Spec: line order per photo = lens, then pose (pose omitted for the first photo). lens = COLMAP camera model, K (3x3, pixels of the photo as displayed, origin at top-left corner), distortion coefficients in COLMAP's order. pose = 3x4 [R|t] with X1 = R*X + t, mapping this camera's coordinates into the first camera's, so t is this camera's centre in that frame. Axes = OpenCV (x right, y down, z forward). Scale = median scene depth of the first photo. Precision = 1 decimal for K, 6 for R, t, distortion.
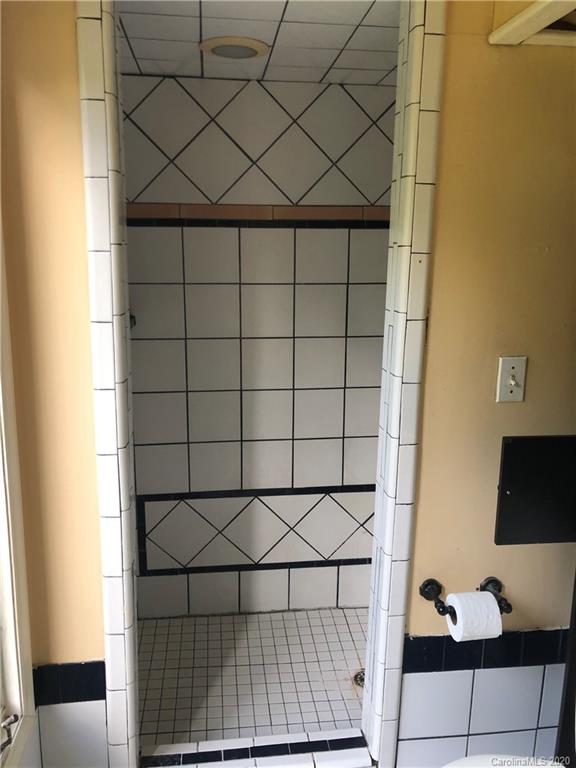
lens RADIAL K [[629.2, 0, 285.2], [0, 629.2, 384.4], [0, 0, 1]] dist [-0.001482, 0.020003]
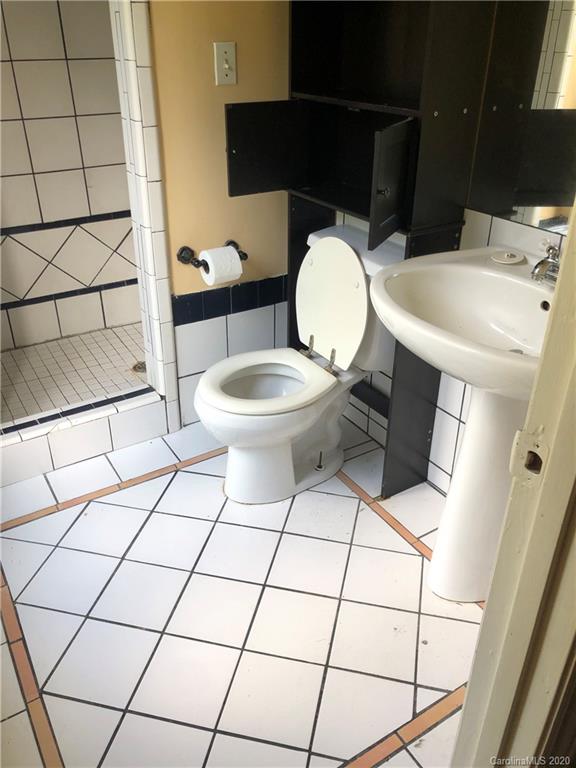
lens RADIAL K [[629.2, 0, 290.0], [0, 629.2, 382.4], [0, 0, 1]] dist [-0.001482, 0.020003]
pose [[0.897886, -0.210139, 0.386837, -0.116710], [0.094993, 0.950501, 0.295846, 0.211336], [-0.429858, -0.228889, 0.873403, -0.232421]]
